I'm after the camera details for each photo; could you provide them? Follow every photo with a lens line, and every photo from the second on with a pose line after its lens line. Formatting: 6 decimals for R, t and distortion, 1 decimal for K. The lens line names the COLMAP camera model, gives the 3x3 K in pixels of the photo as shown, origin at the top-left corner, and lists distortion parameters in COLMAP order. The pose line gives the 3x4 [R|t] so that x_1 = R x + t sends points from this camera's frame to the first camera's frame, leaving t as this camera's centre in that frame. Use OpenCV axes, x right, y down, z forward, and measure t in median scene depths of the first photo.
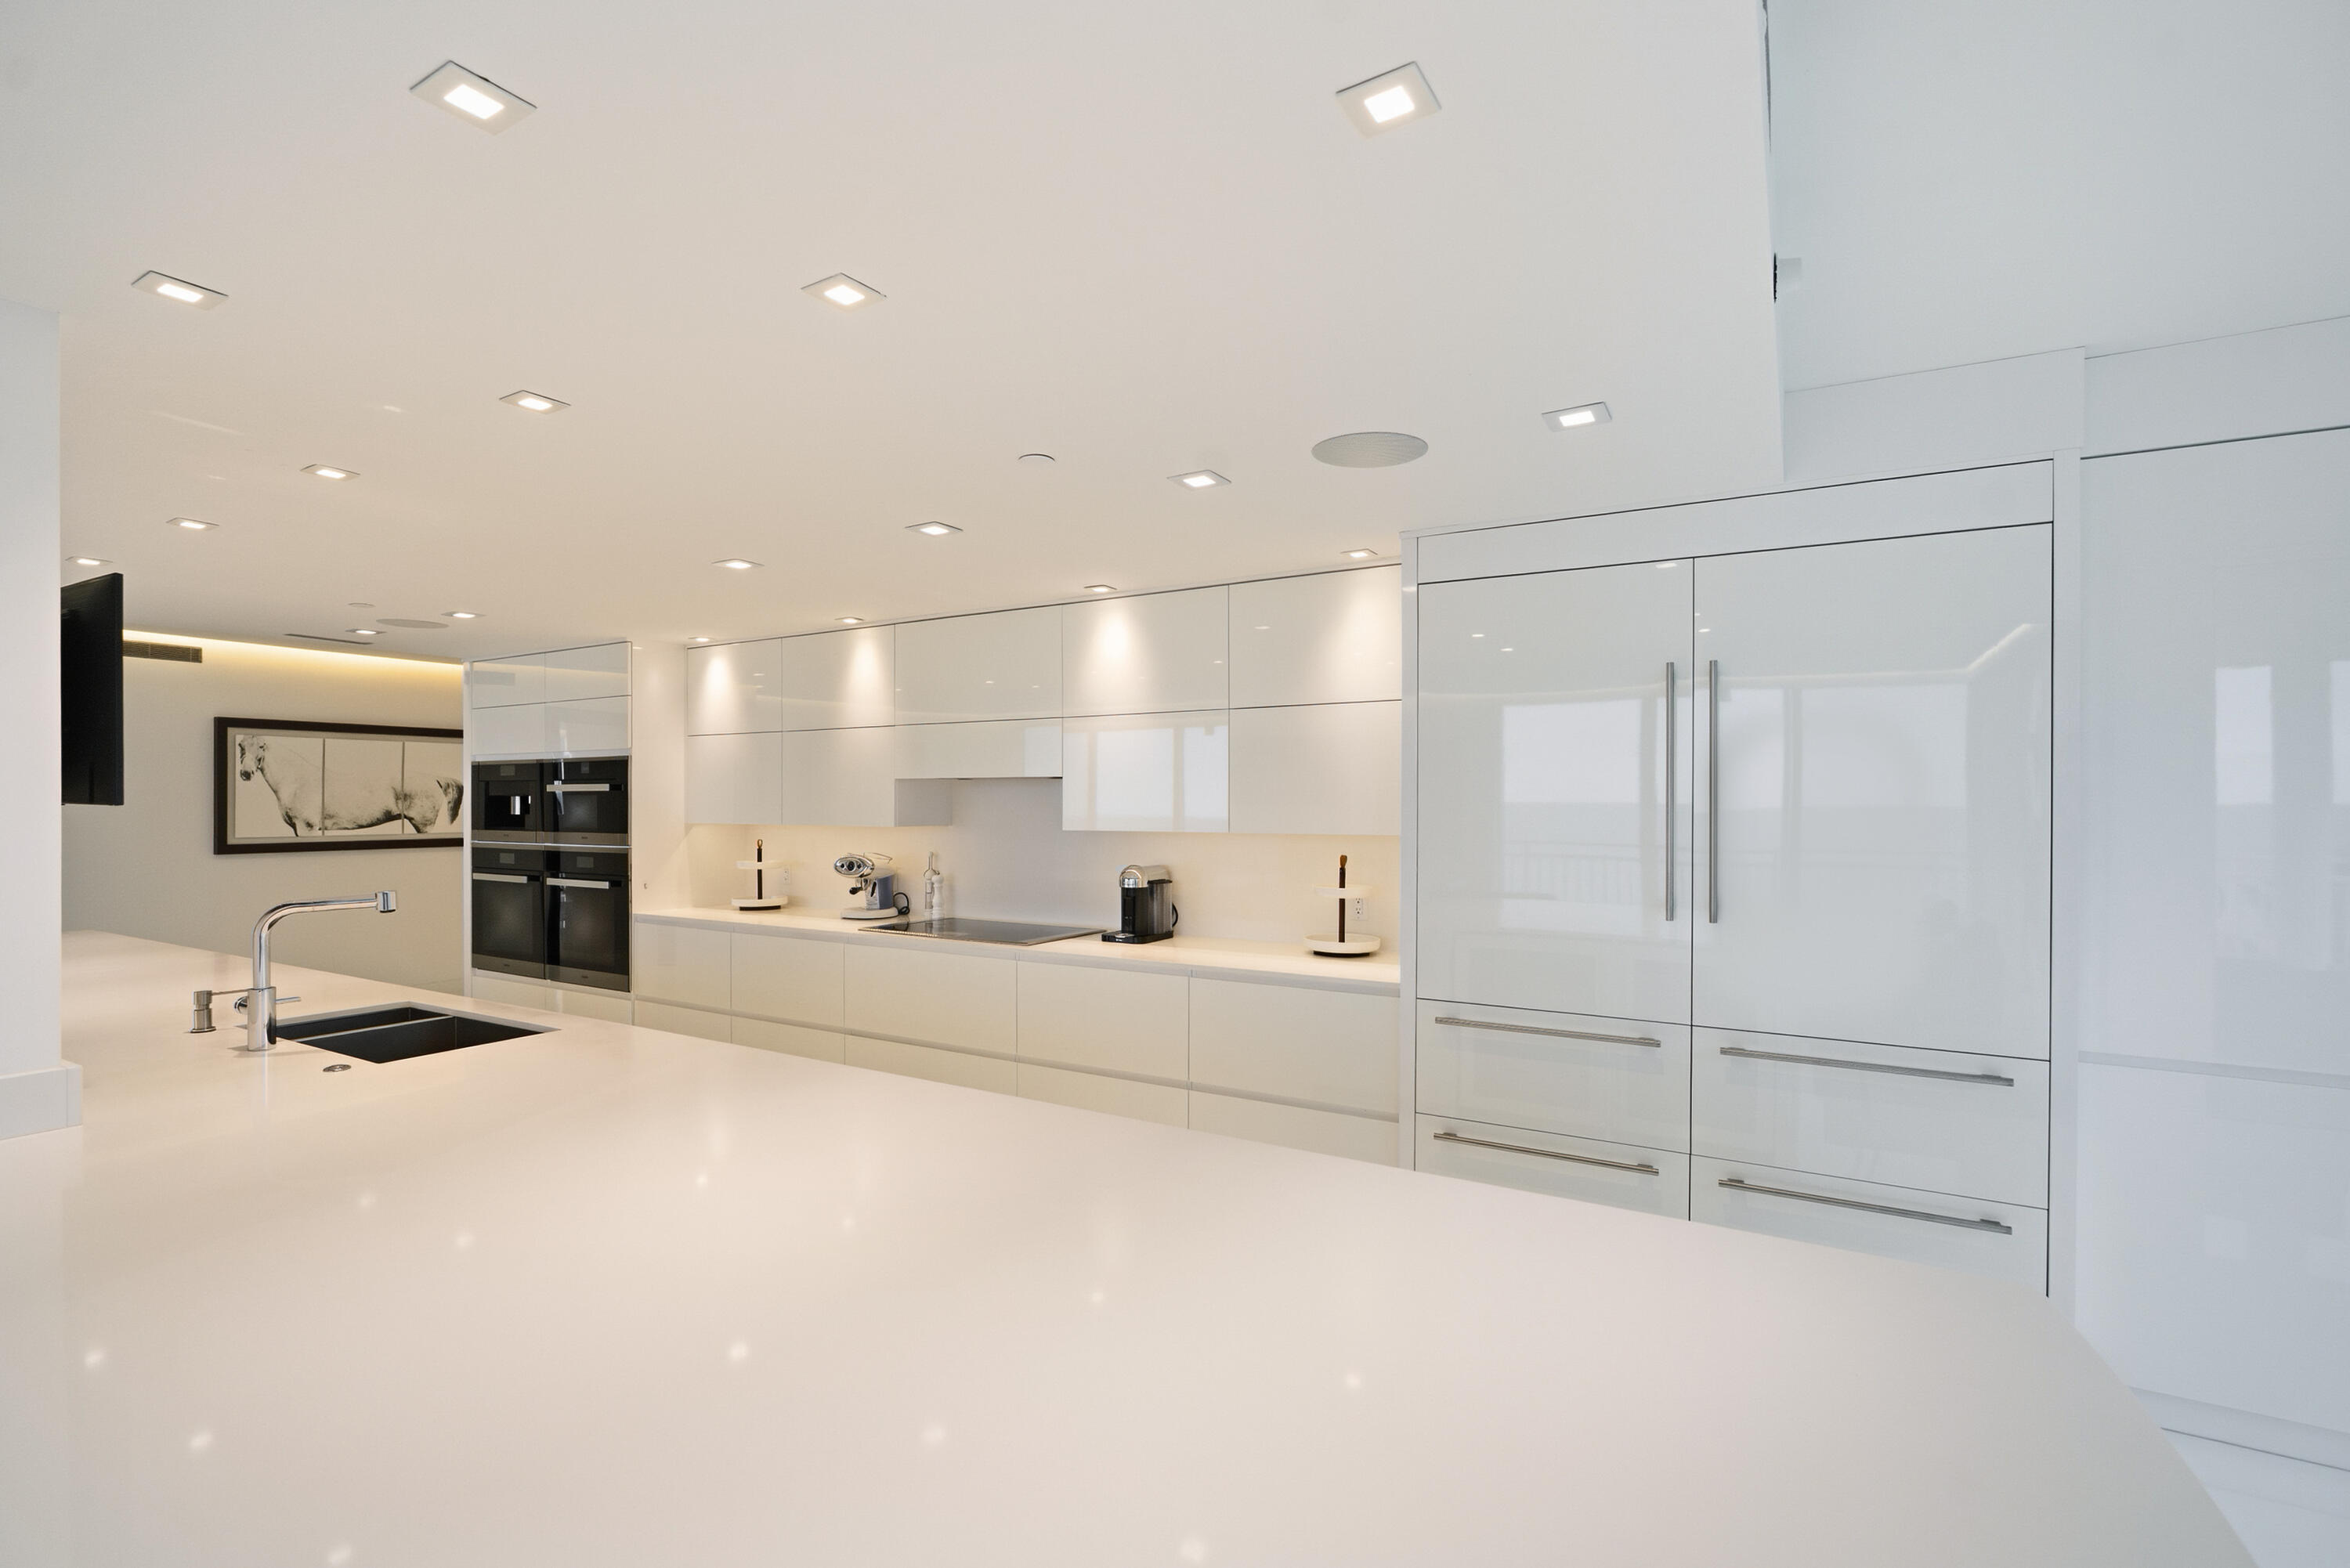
lens RADIAL K [[1070.1, 0, 1161.3], [0, 1070.1, 796.2], [0, 0, 1]] dist [-0.014035, 0.000201]
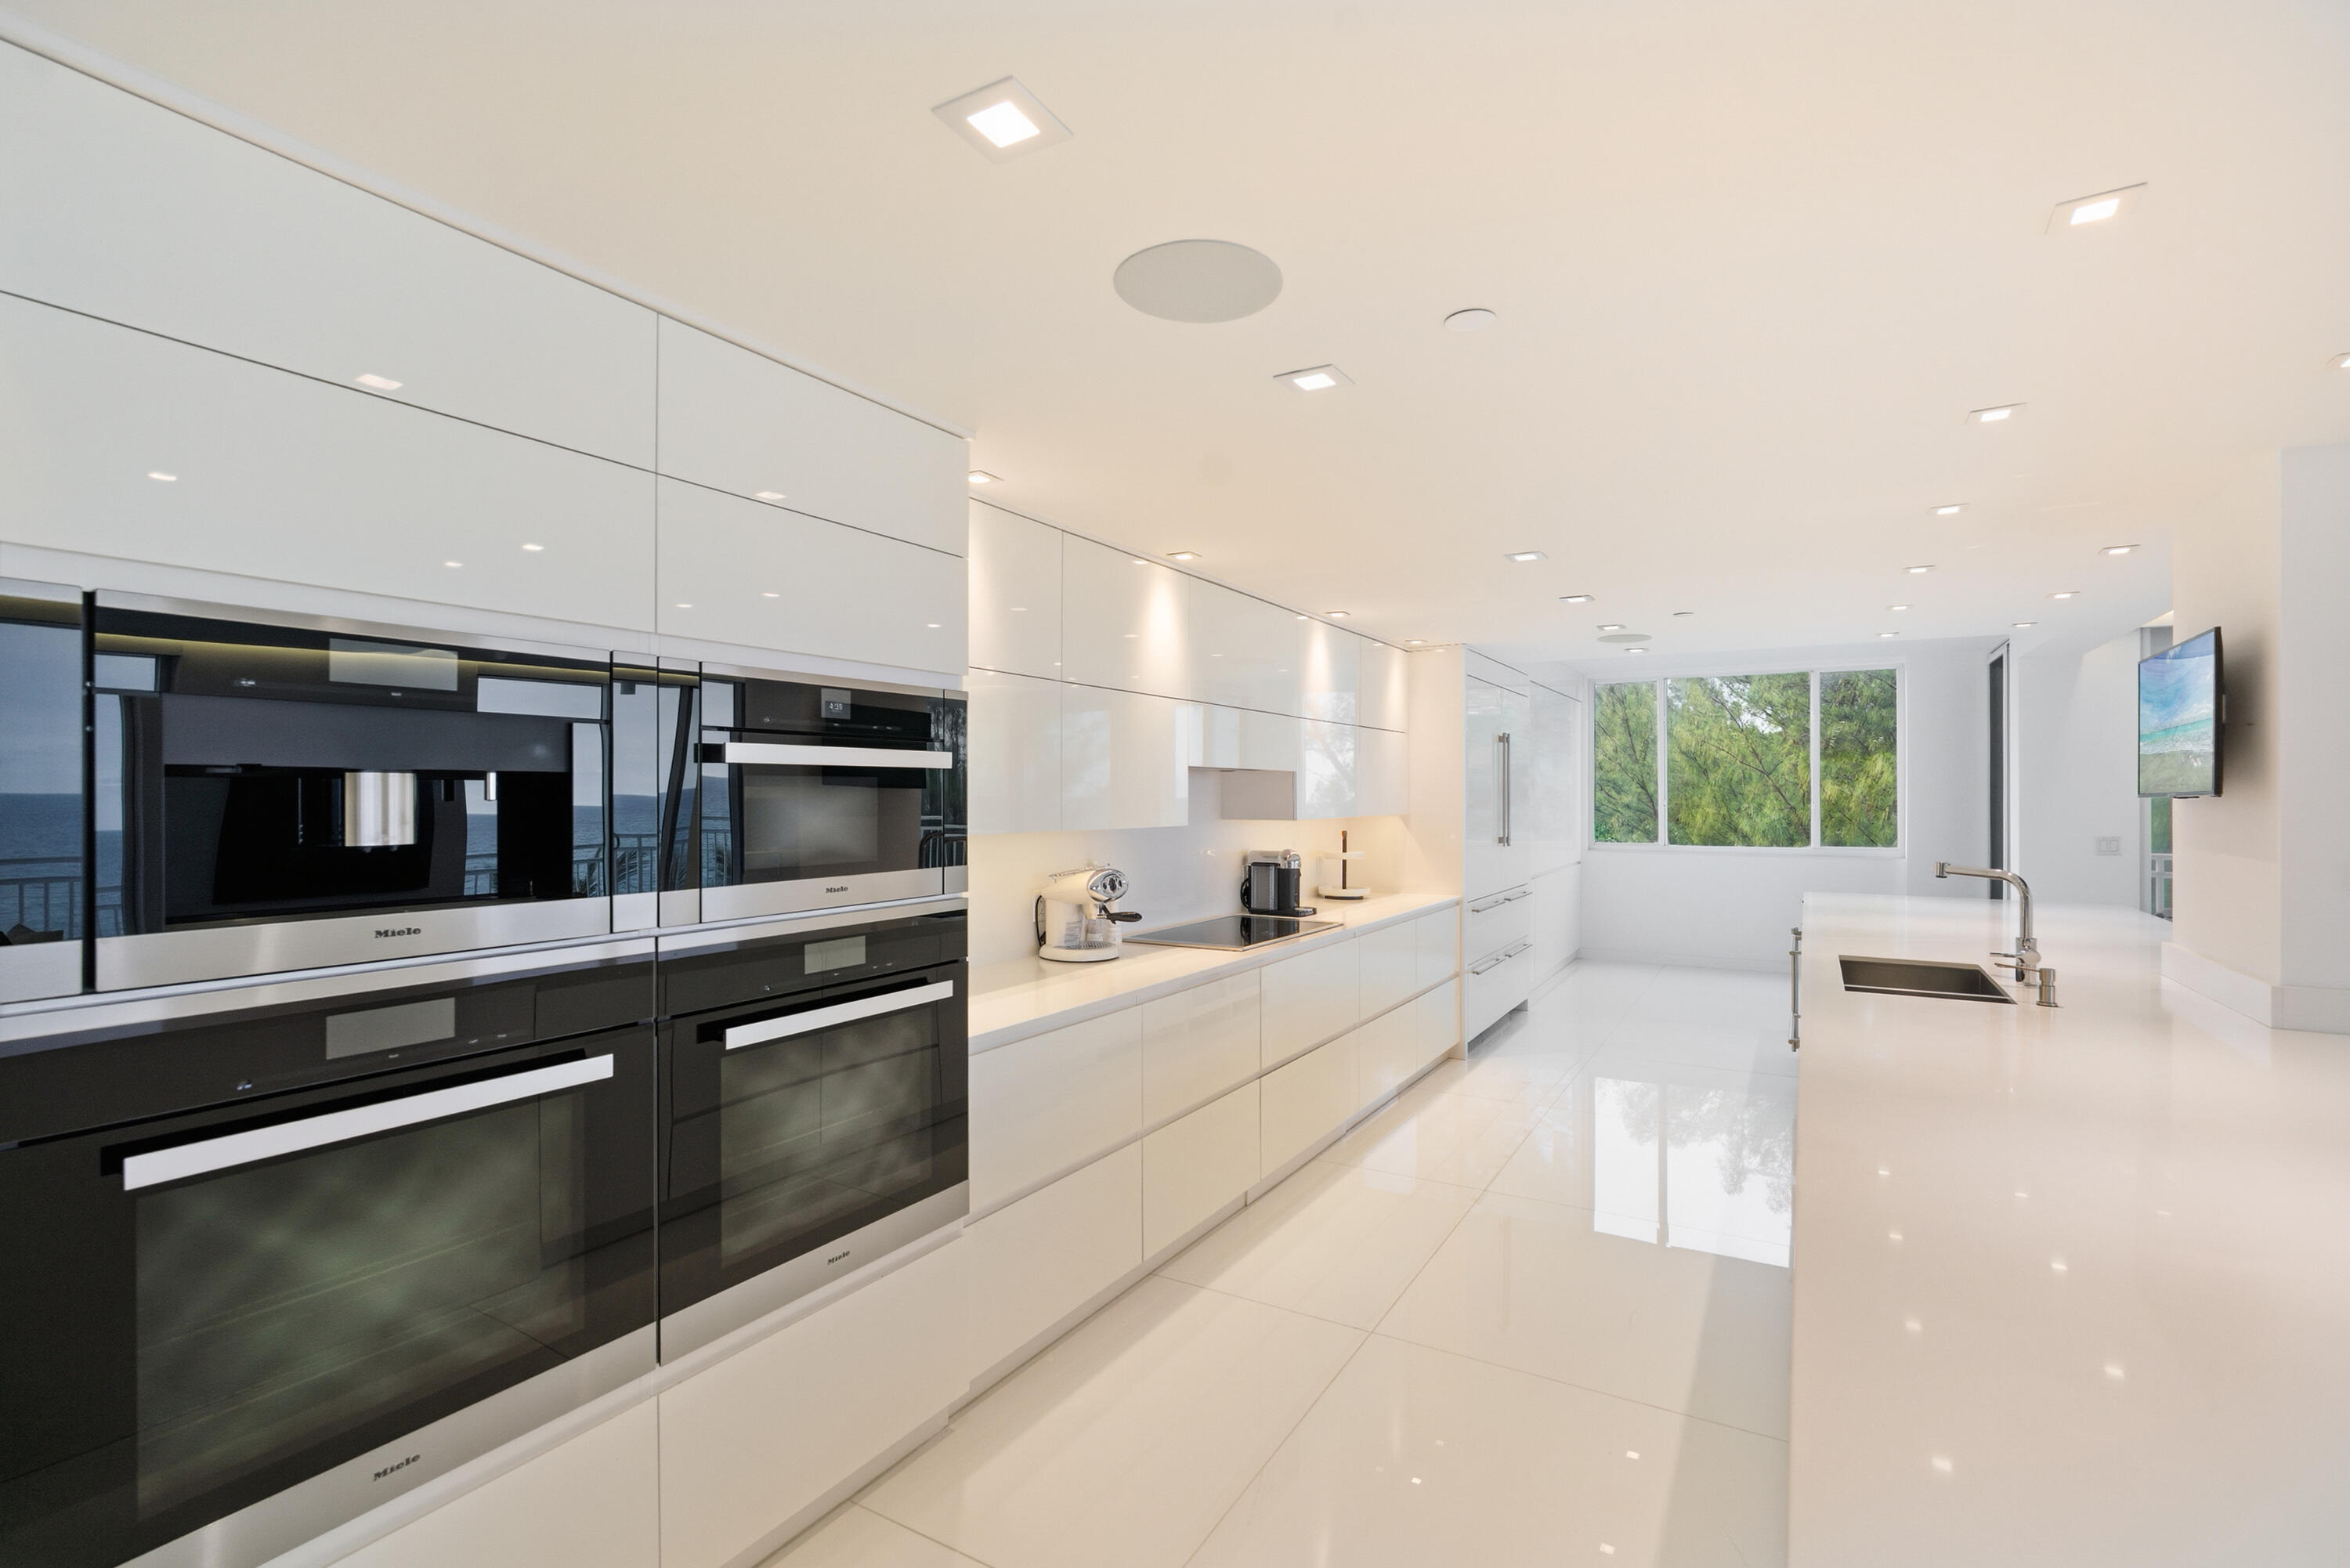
lens RADIAL K [[1070.1, 0, 1178.4], [0, 1070.1, 780.9], [0, 0, 1]] dist [-0.014035, 0.000201]
pose [[-0.007306, 0.011355, 0.999909, -1.053738], [-0.009889, 0.999886, -0.011427, 0.003982], [-0.999924, -0.009972, -0.007193, 1.008633]]
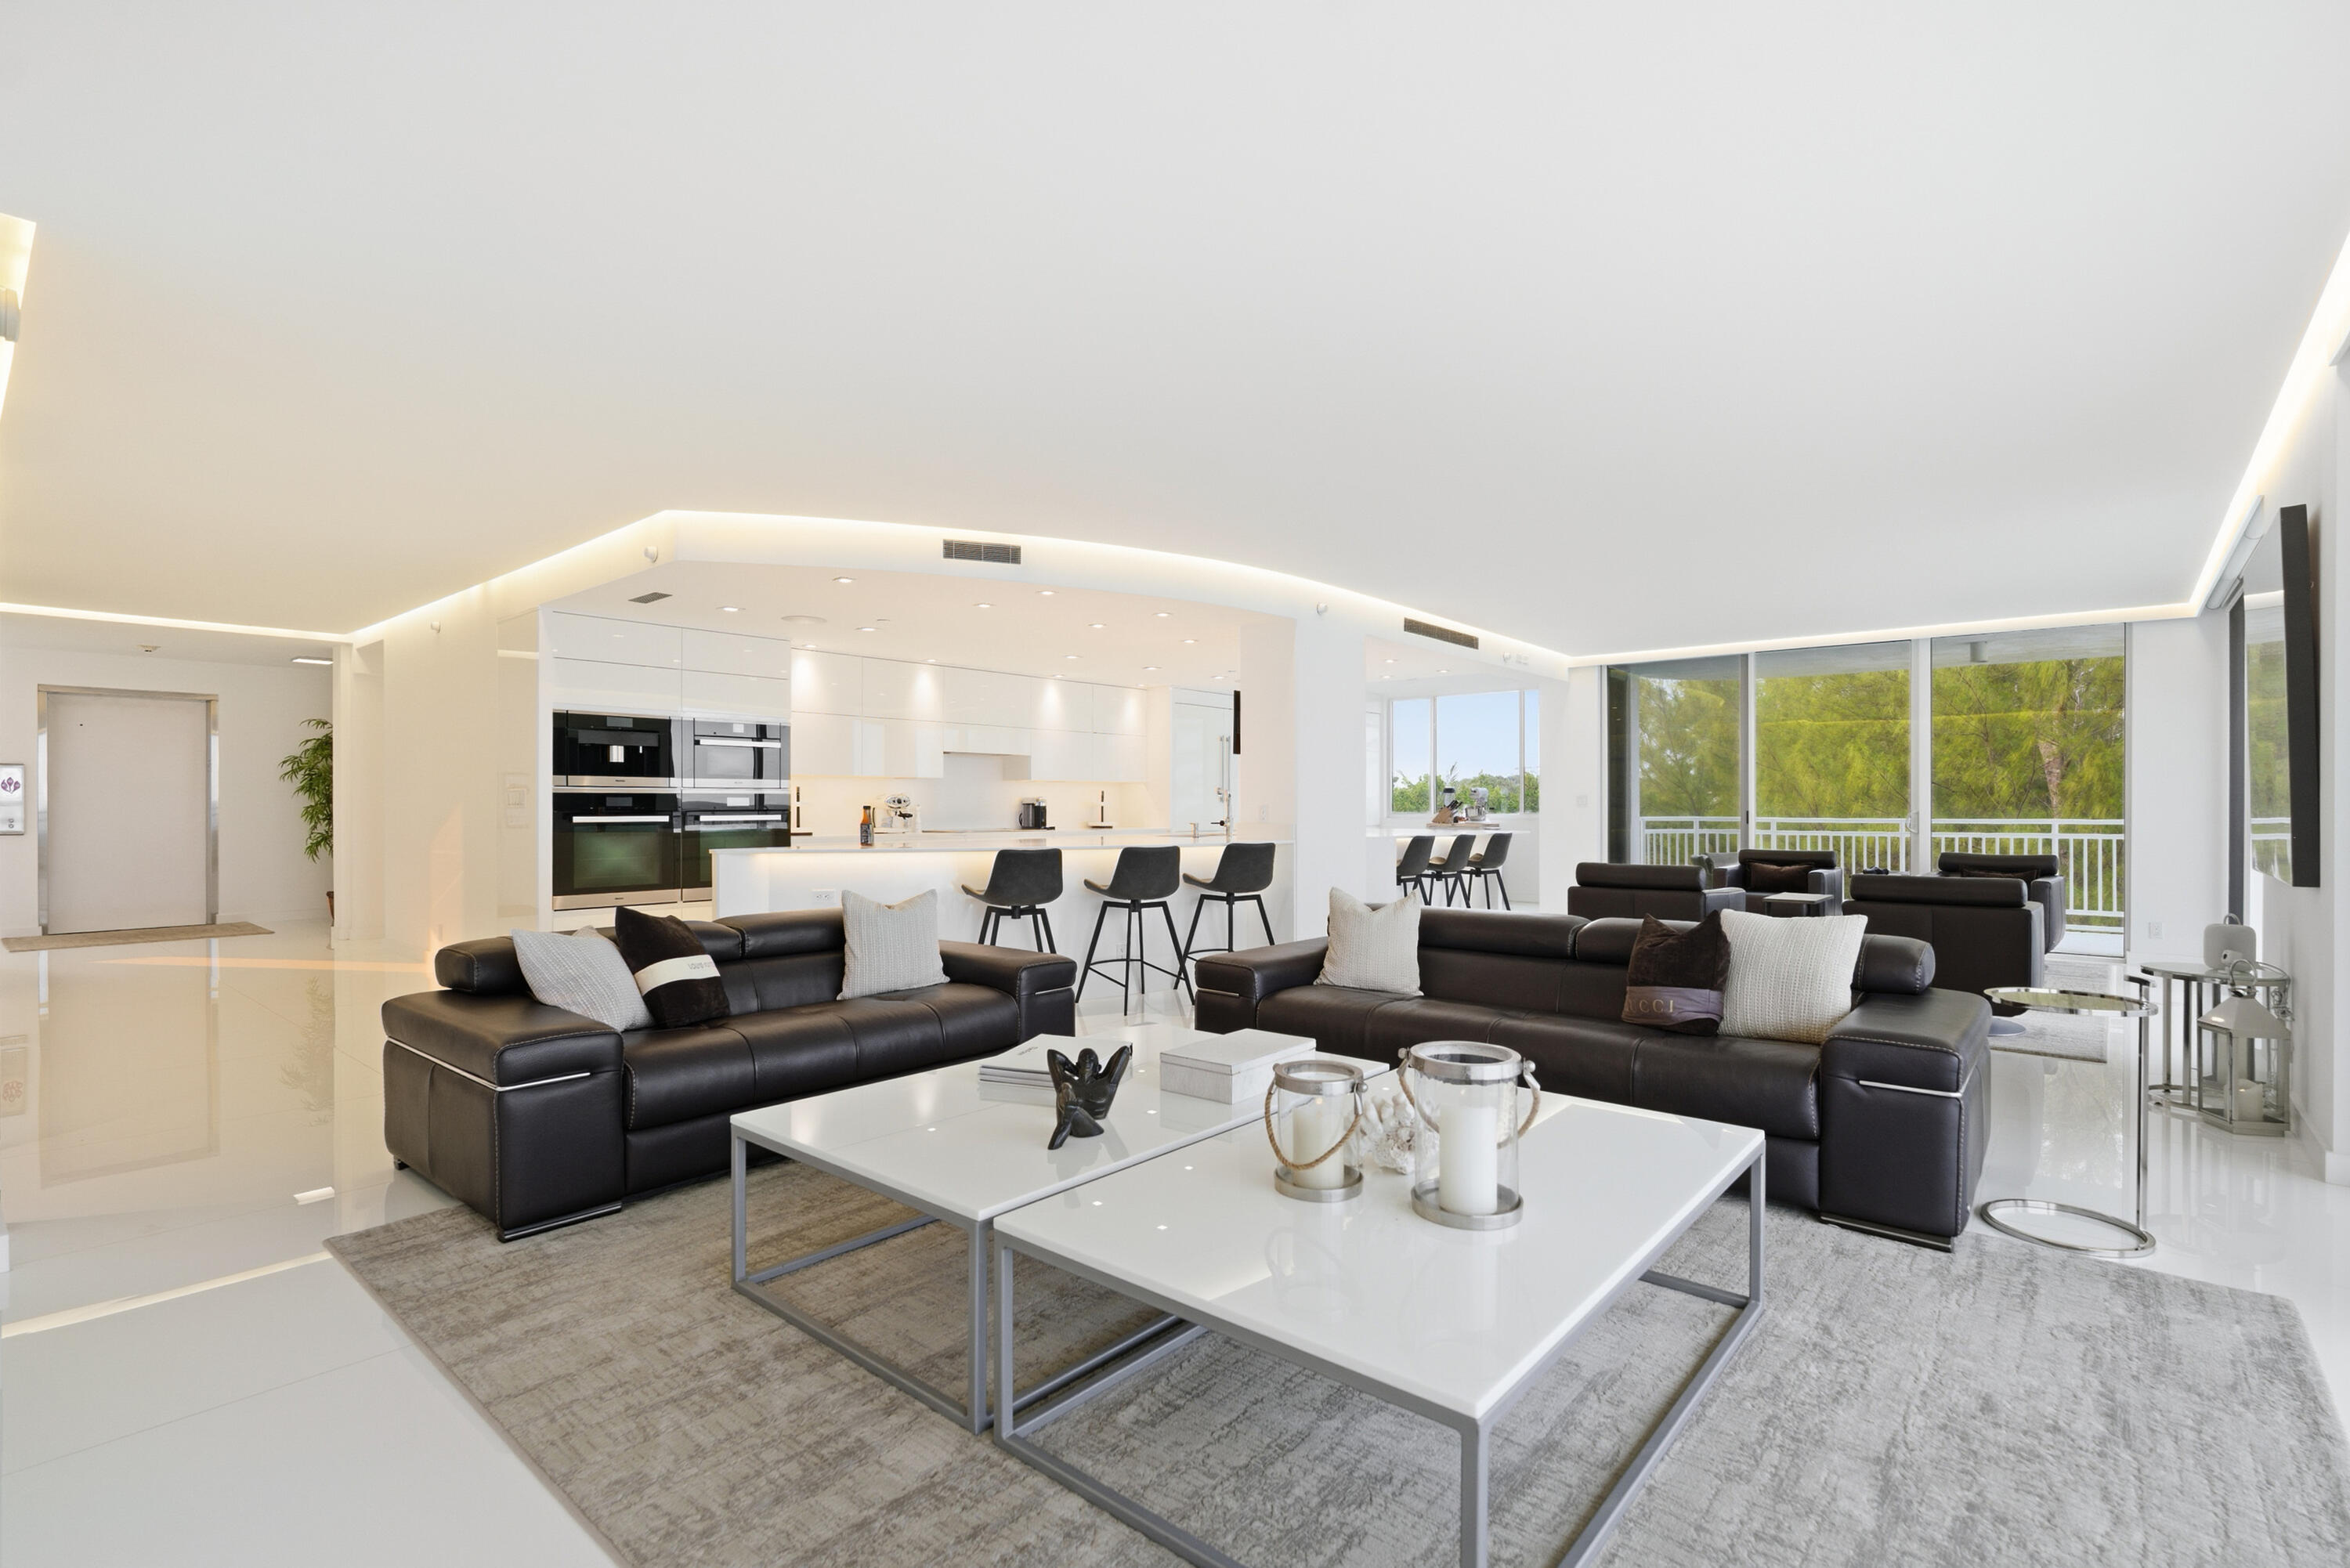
lens RADIAL K [[1070.1, 0, 1174.6], [0, 1070.1, 804.3], [0, 0, 1]] dist [-0.014035, 0.000201]
pose [[0.167928, 0.003725, 0.985792, -1.964723], [0.002657, 0.999988, -0.004232, 0.082496], [-0.985796, 0.003330, 0.167916, 0.308570]]
